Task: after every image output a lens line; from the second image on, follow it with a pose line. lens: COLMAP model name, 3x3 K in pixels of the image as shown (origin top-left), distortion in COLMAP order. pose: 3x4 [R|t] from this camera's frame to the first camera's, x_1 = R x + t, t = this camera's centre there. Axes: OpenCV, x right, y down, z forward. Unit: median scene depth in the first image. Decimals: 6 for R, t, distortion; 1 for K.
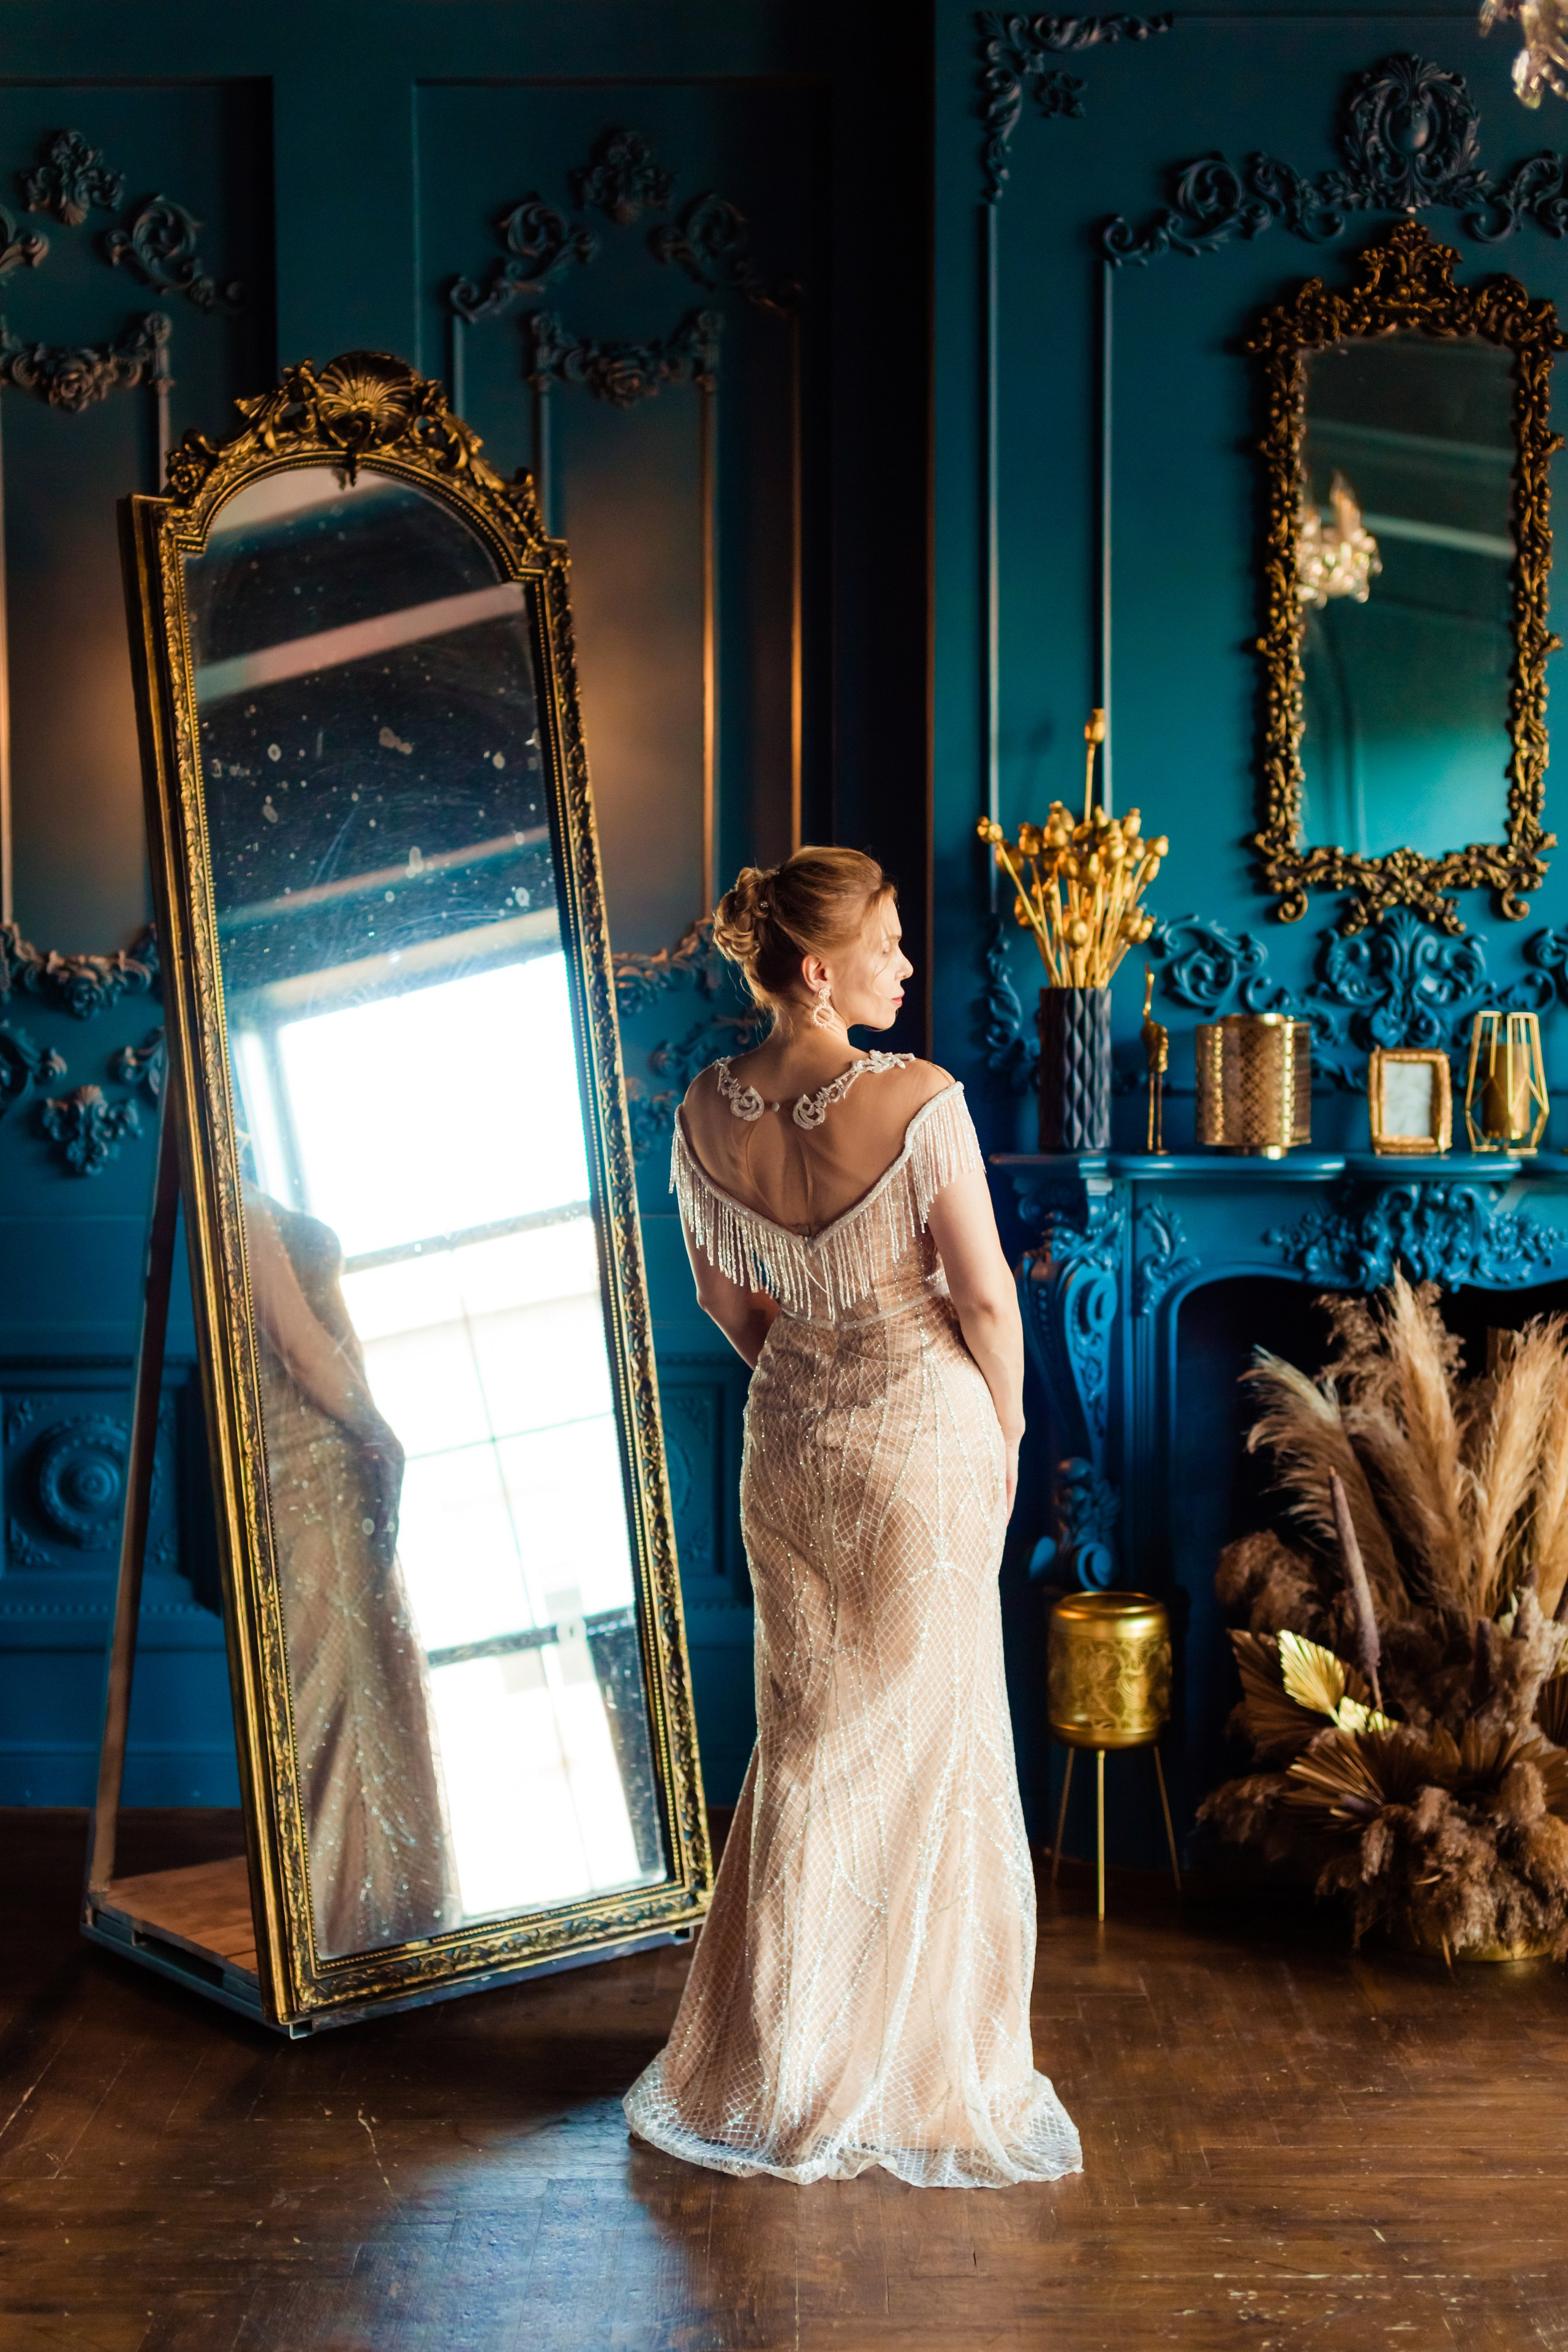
lens RADIAL K [[3257.8, 0, 773.2], [0, 3257.8, 1177.8], [0, 0, 1]] dist [-0.004351, -0.007415]
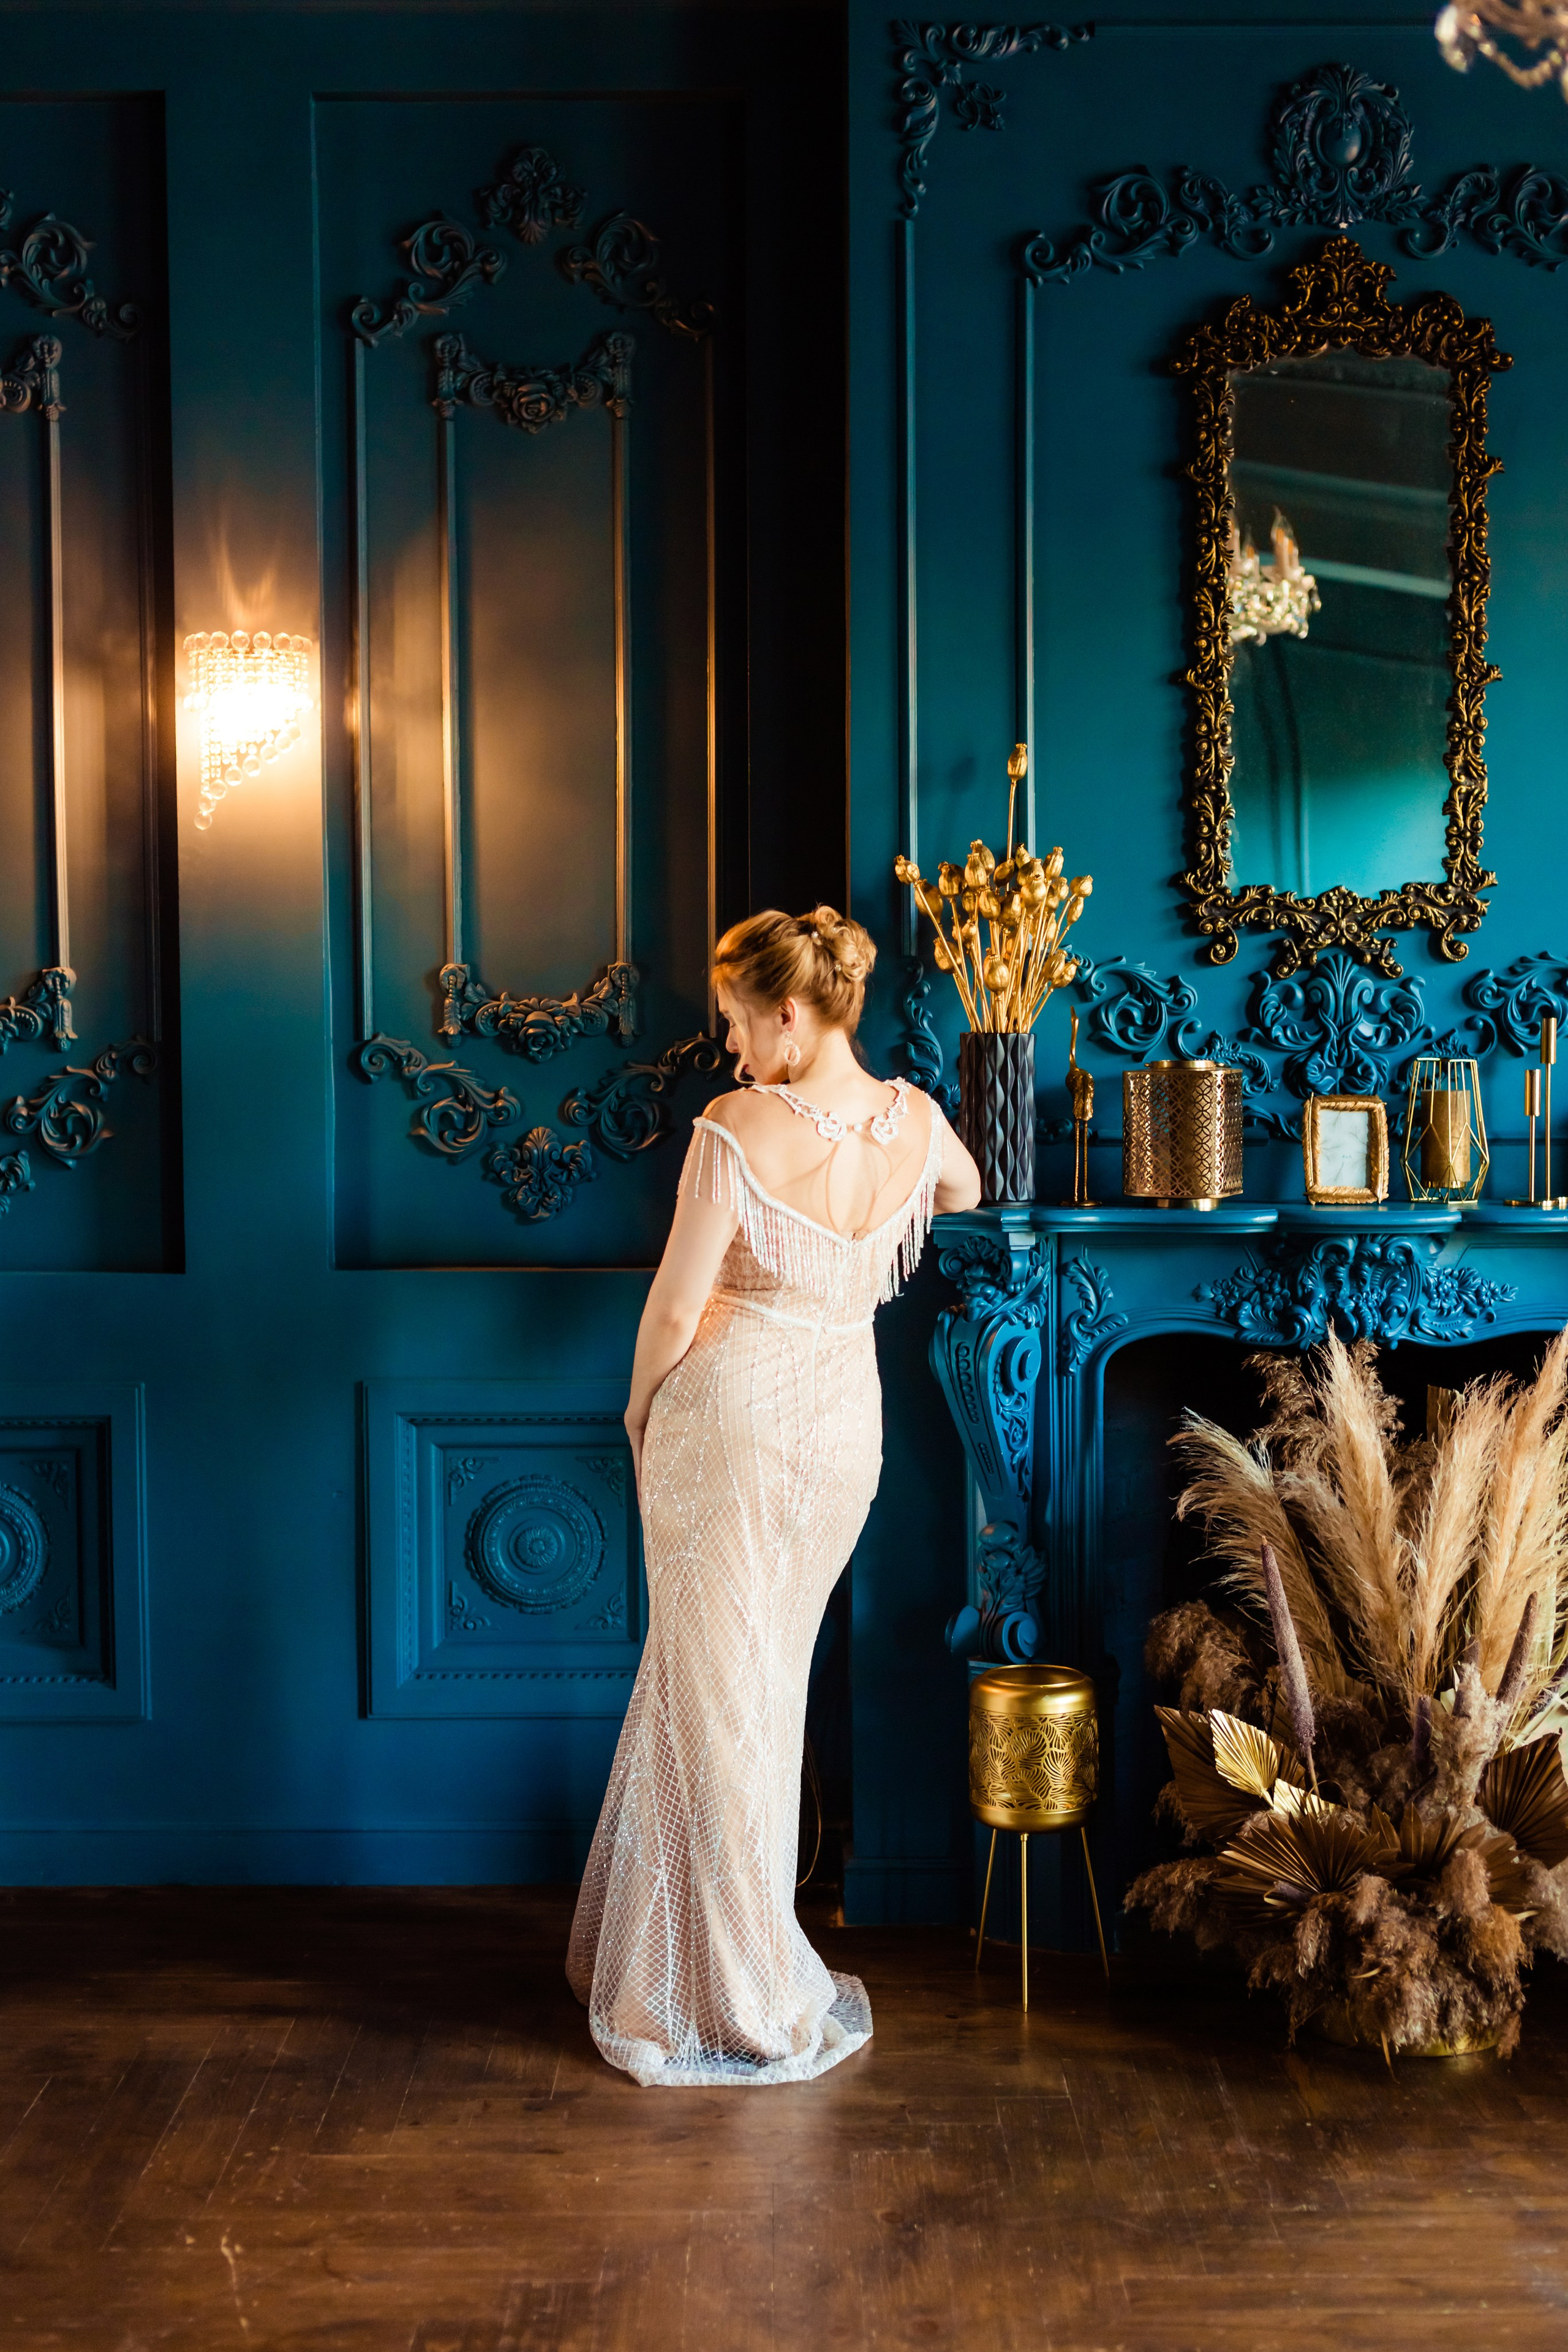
lens RADIAL K [[3112.7, 0, 784.0], [0, 3112.7, 1176.0], [0, 0, 1]] dist [-0.008371, 0.004160]
pose [[0.999963, -0.002956, 0.008102, 0.022182], [0.003029, 0.999955, -0.008945, -0.008165], [-0.008076, 0.008969, 0.999927, 0.083305]]
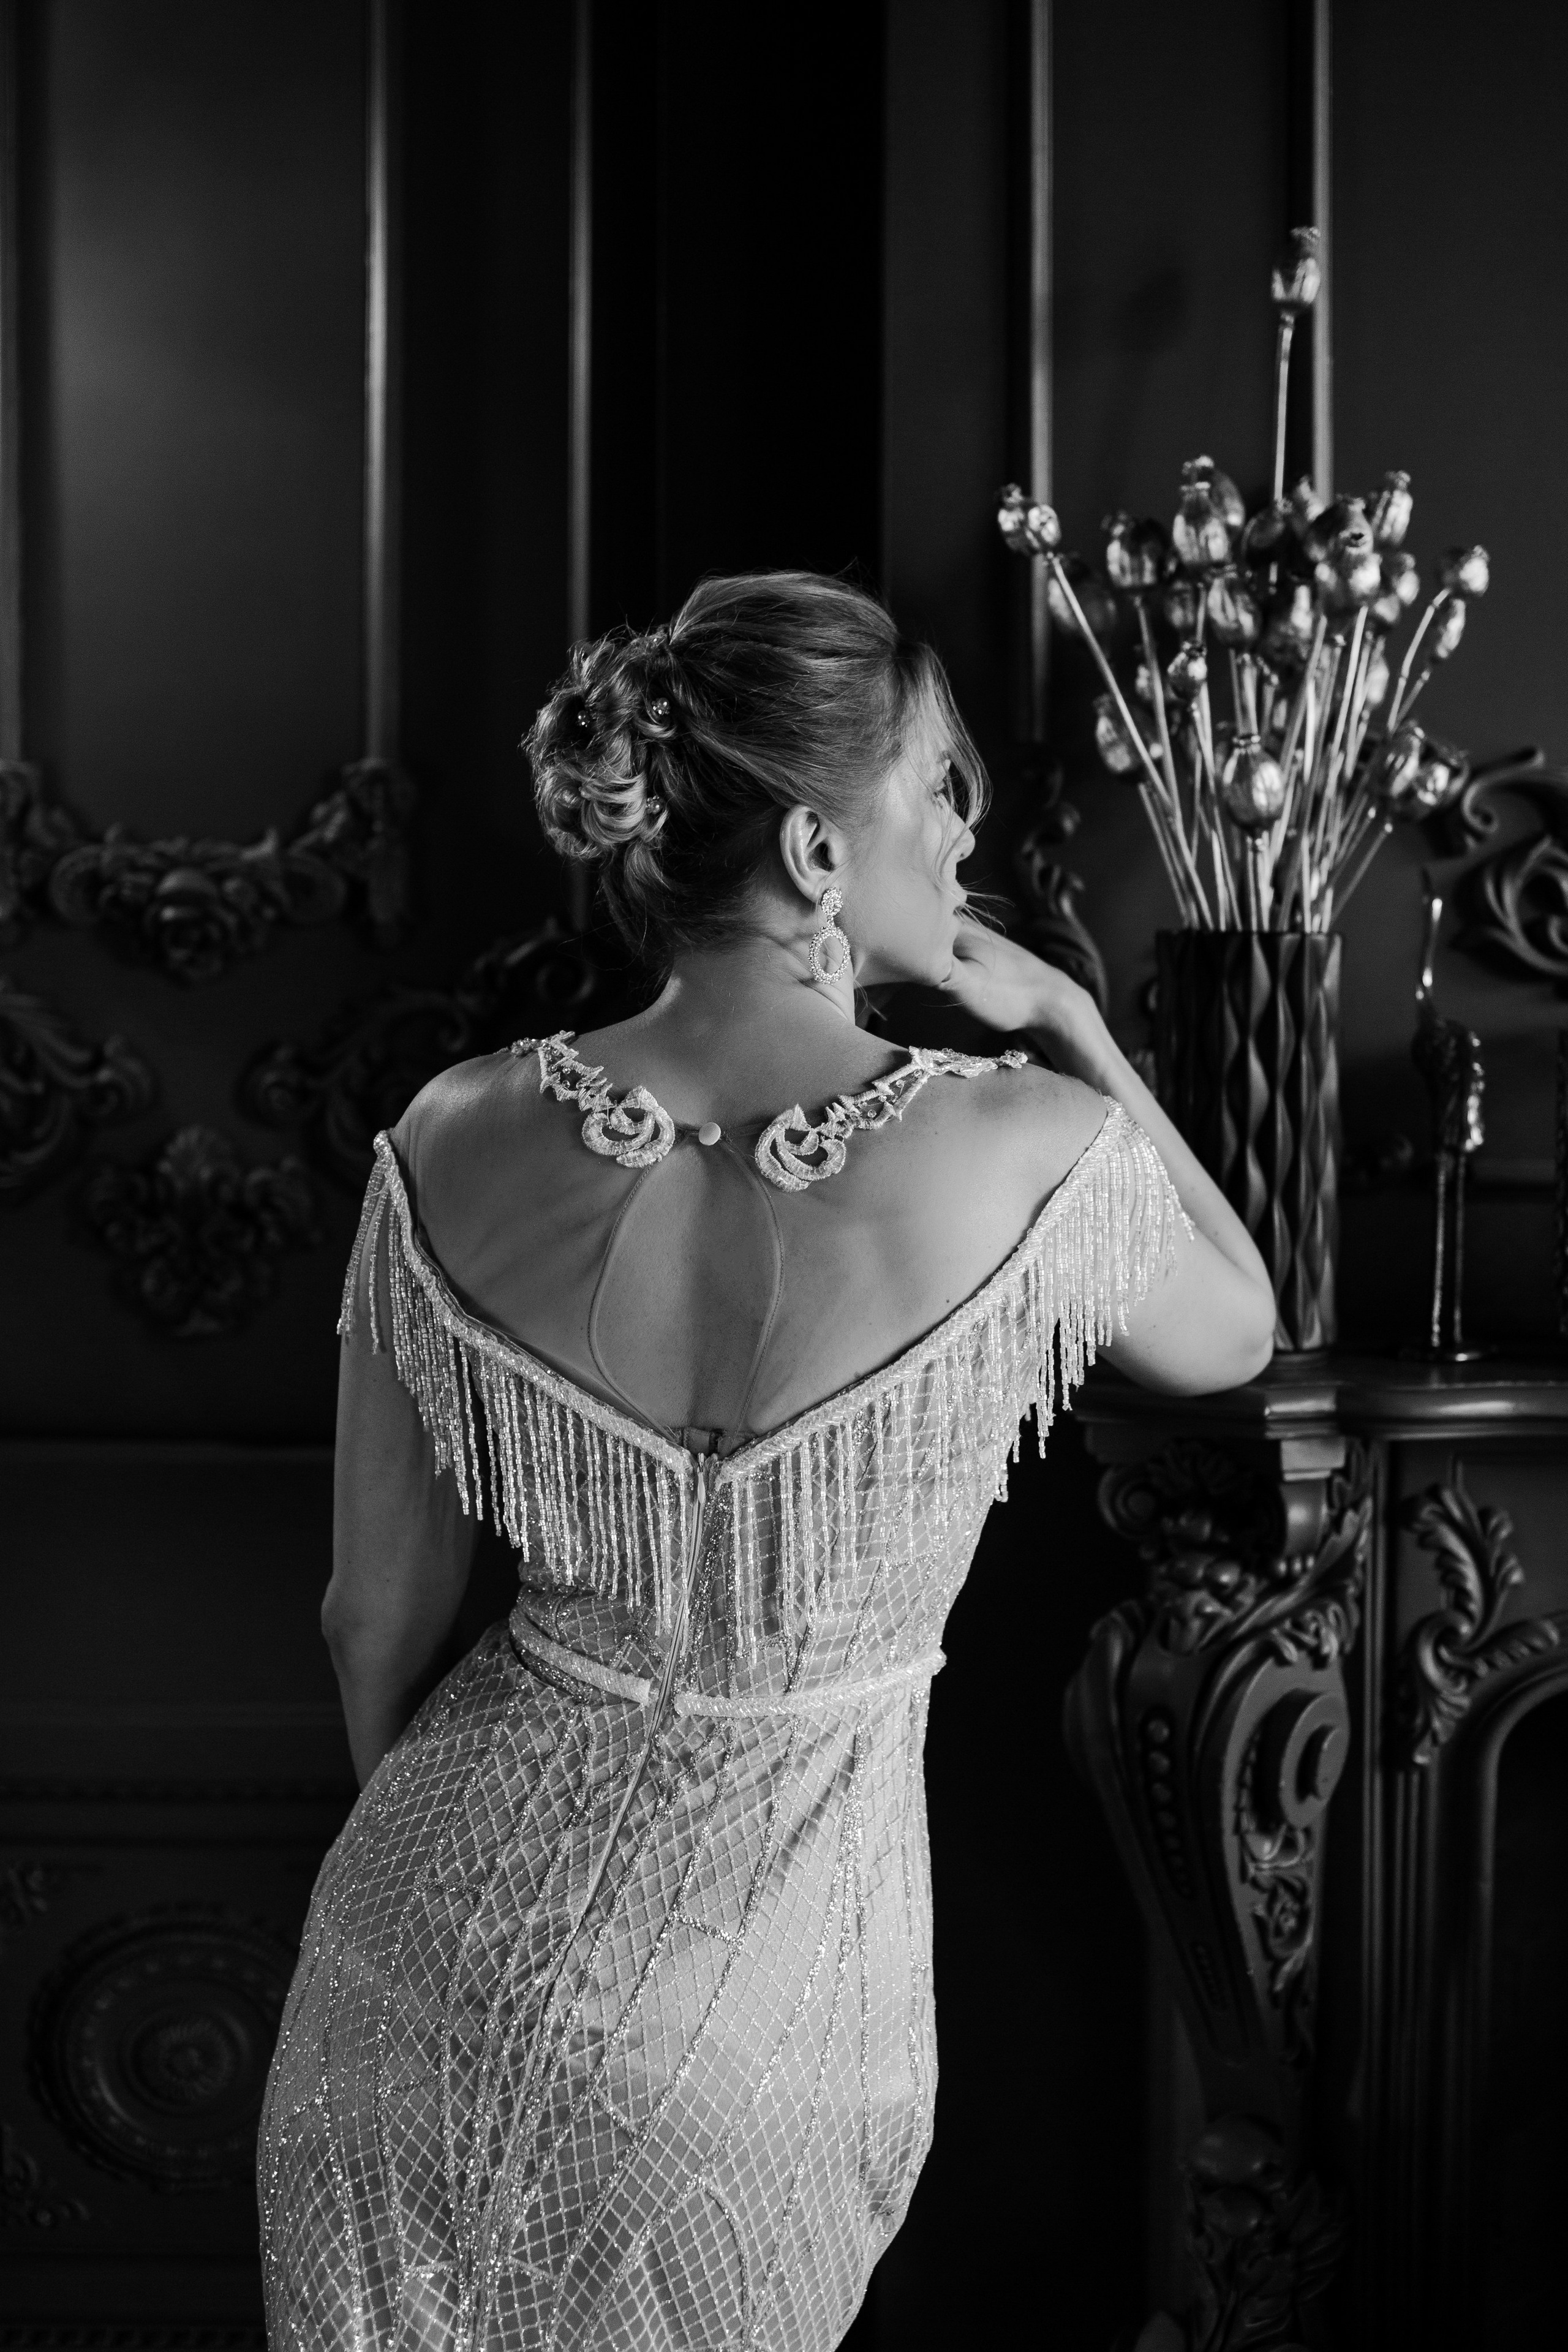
lens RADIAL K [[3310.4, 0, 785.4], [0, 3310.4, 1086.2], [0, 0, 1]] dist [-0.097261, 0.000716]
pose [[0.999945, 0.005560, -0.008854, 0.040801], [-0.005538, 0.999982, 0.002515, -0.040149], [0.008867, -0.002466, 0.999958, 0.599823]]
